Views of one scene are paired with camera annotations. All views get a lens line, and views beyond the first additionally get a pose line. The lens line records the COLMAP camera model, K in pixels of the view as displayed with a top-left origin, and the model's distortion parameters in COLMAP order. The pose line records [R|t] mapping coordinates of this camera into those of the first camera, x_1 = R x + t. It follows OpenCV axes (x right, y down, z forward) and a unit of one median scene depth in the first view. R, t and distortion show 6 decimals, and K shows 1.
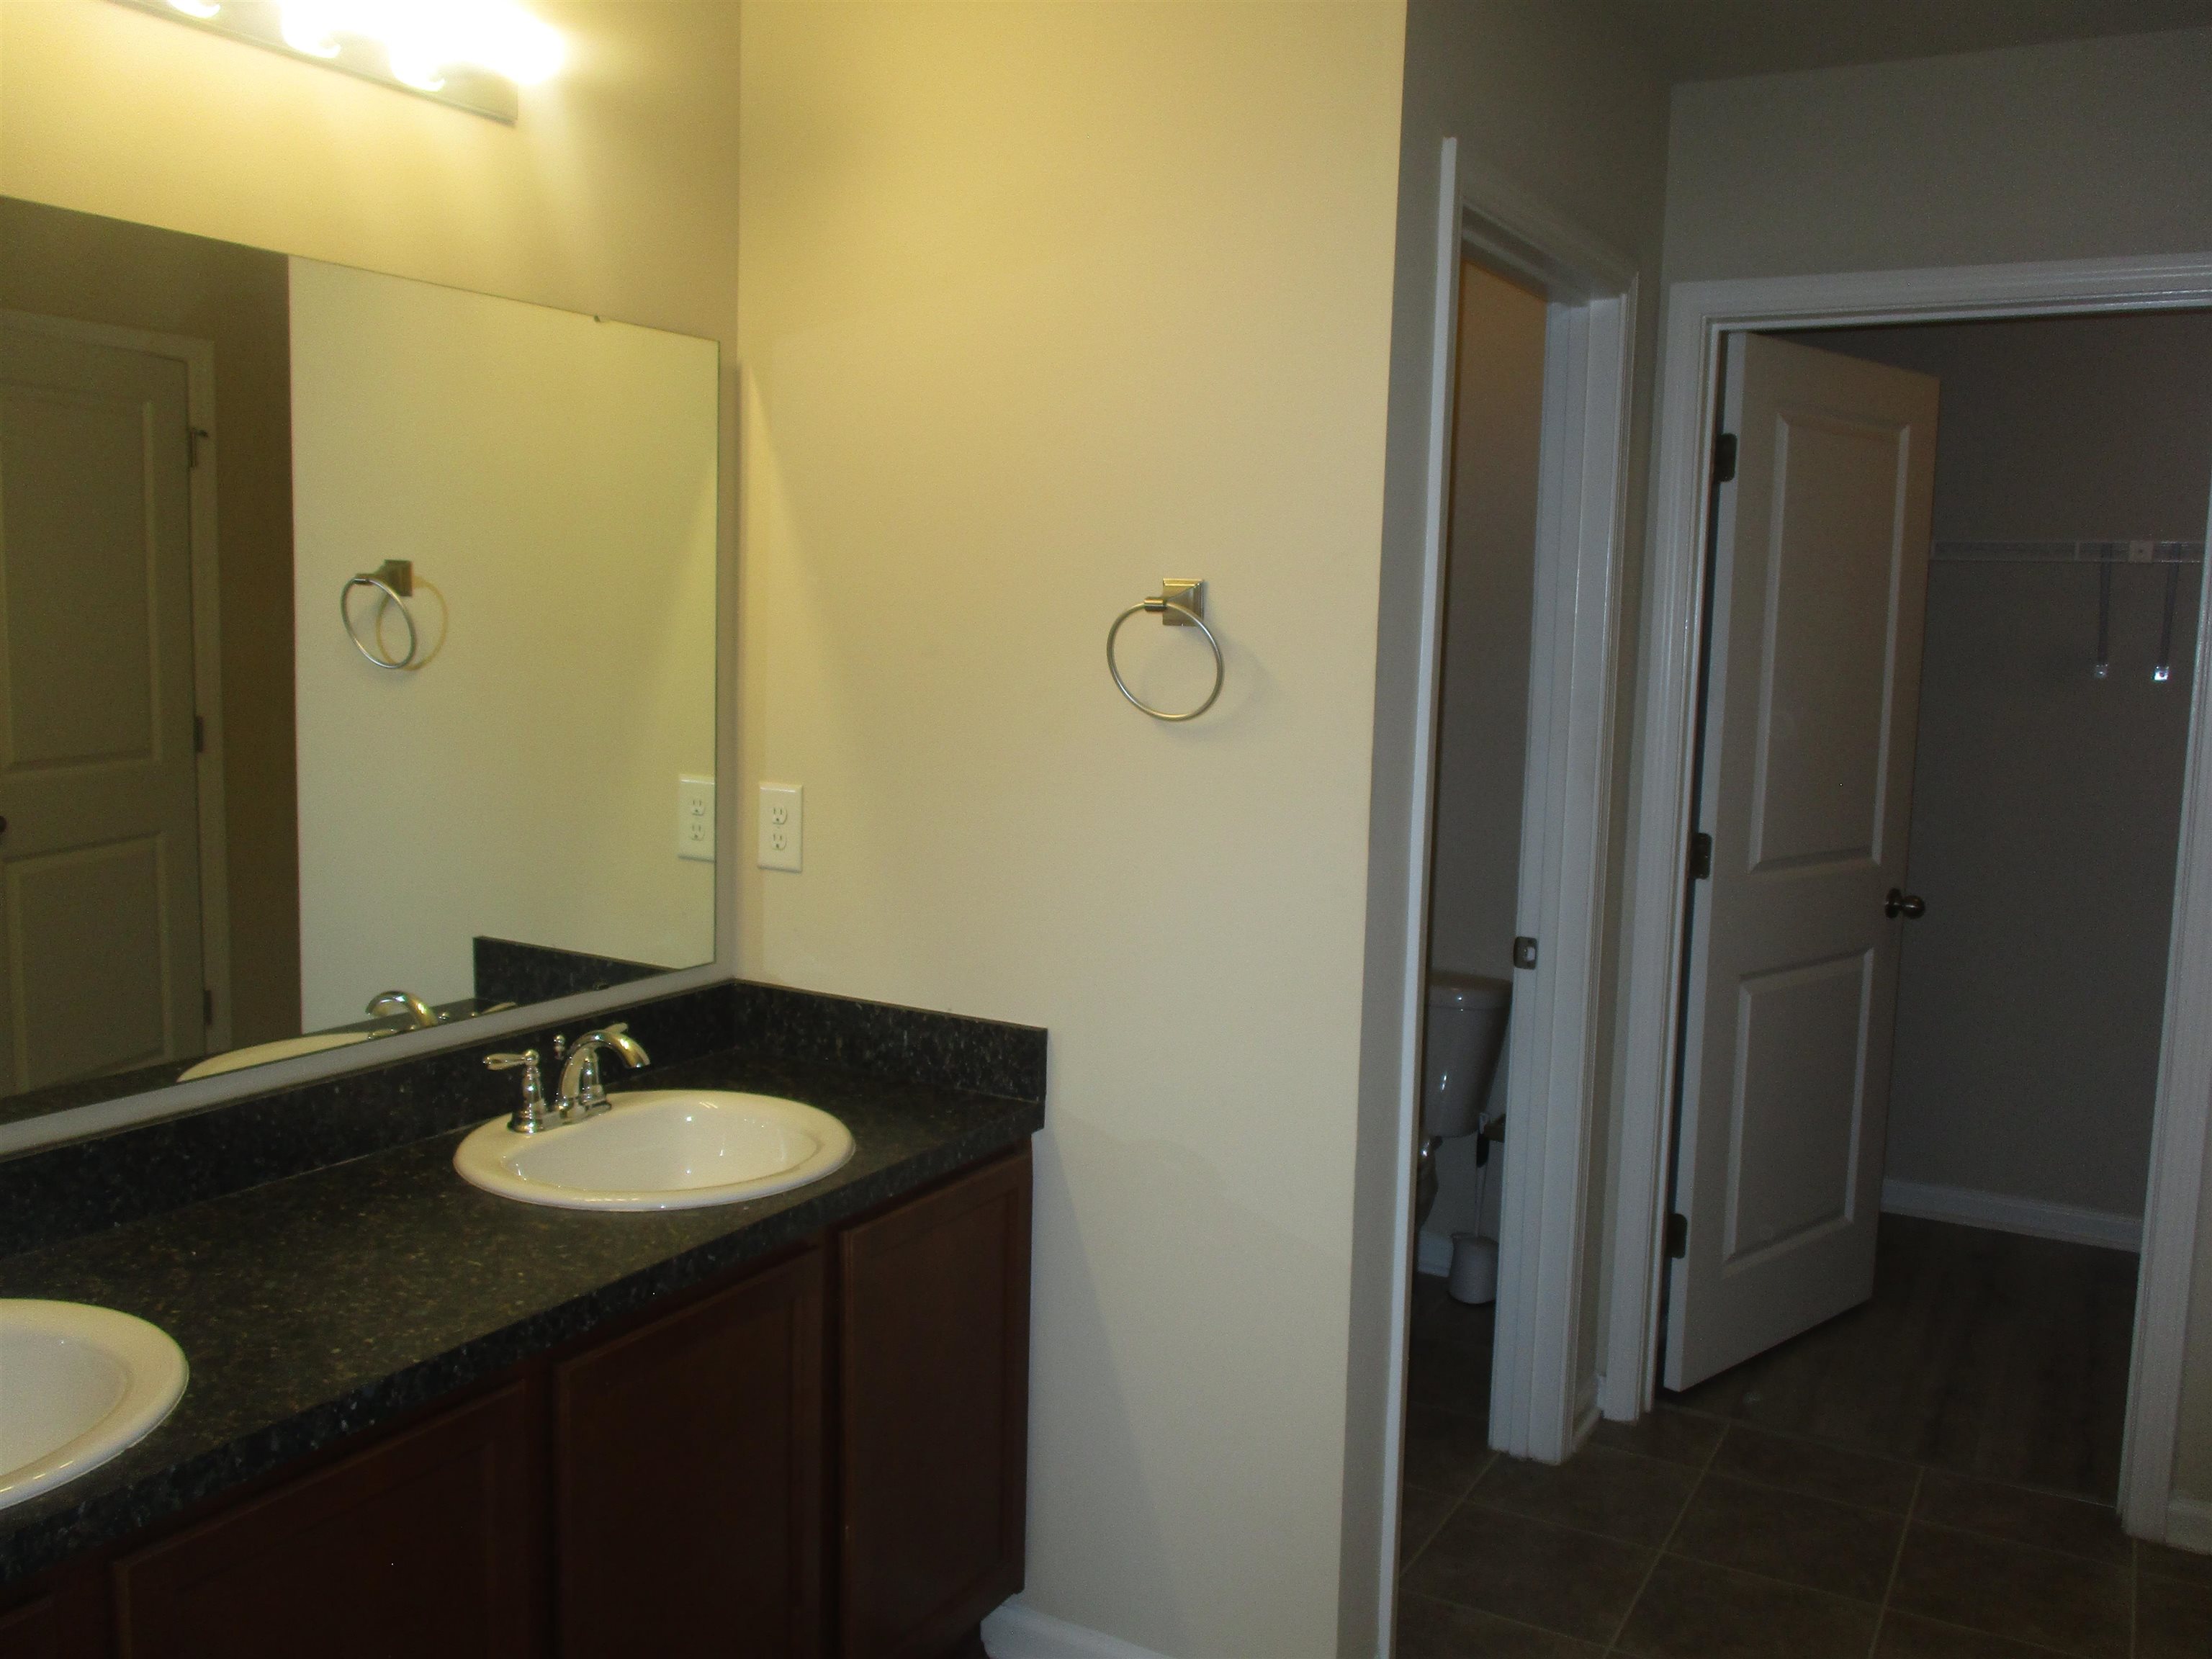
lens RADIAL K [[1846.9, 0, 1111.7], [0, 1846.9, 828.4], [0, 0, 1]] dist [-0.018447, 0.005563]
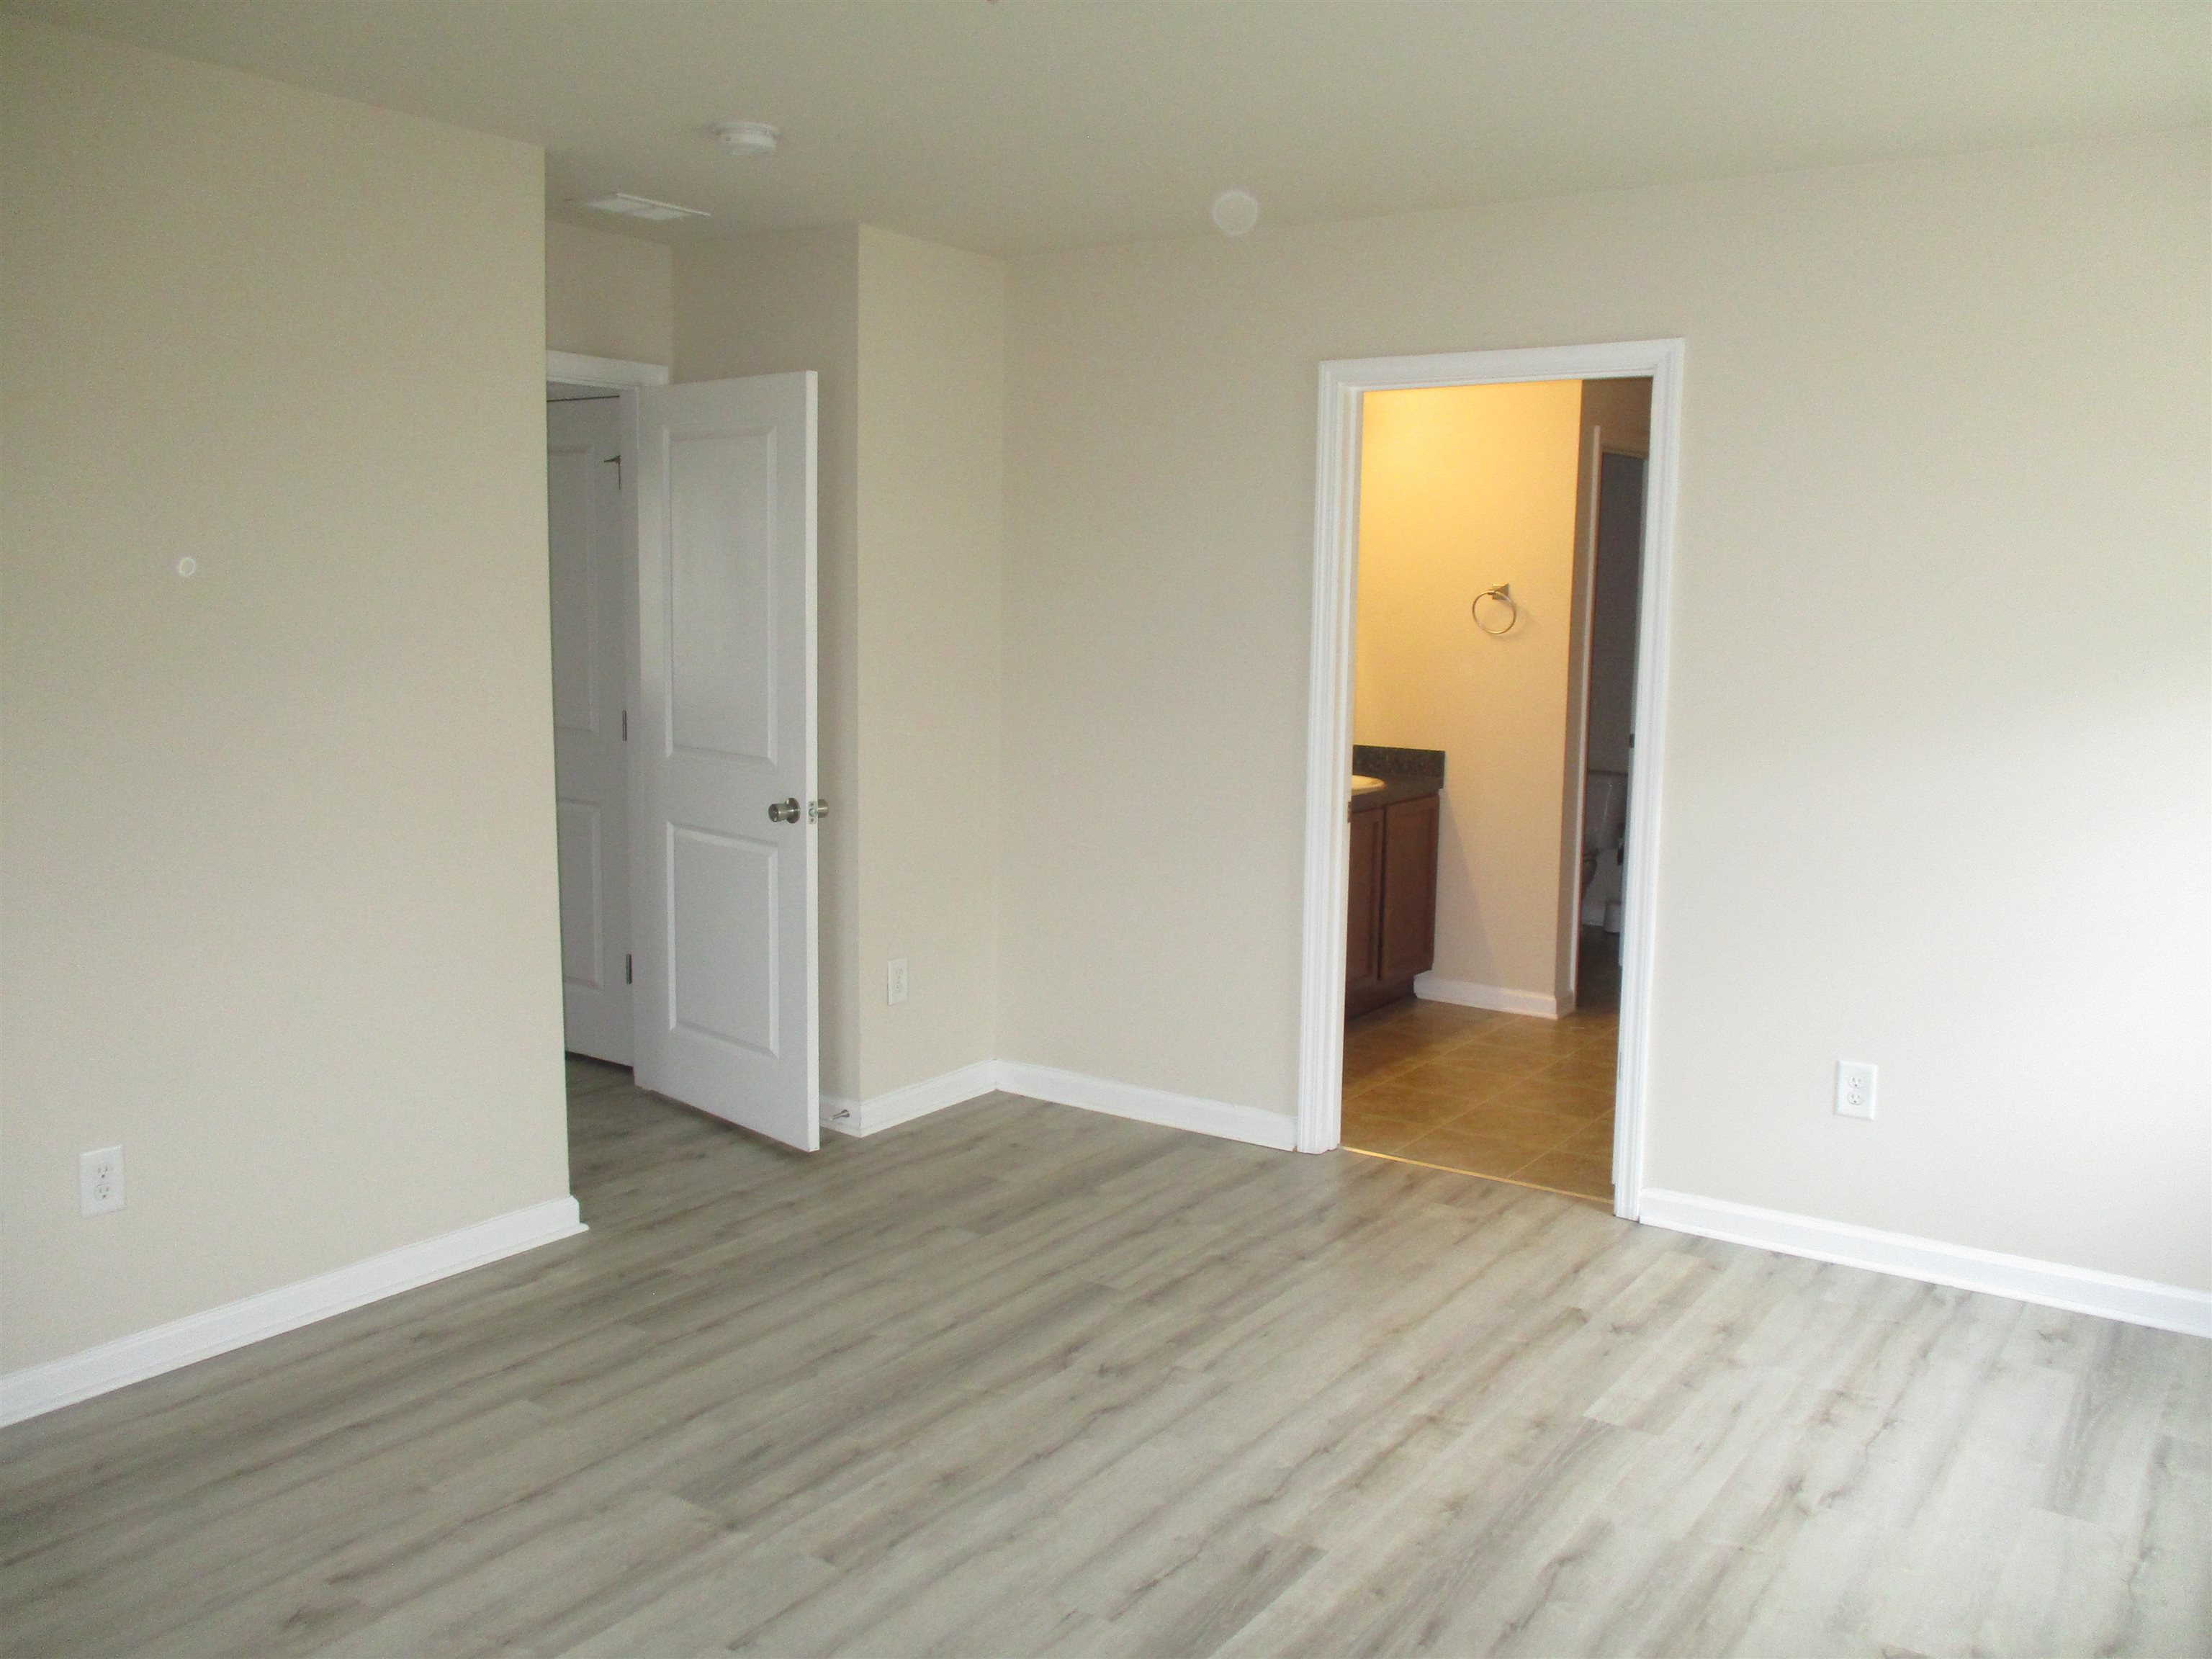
lens RADIAL K [[1846.9, 0, 1111.7], [0, 1846.9, 828.4], [0, 0, 1]] dist [-0.018447, 0.005563]
pose [[0.996519, 0.003226, -0.083303, -0.312593], [-0.002906, 0.999988, 0.003955, 0.226112], [0.083315, -0.003699, 0.996516, -1.830339]]
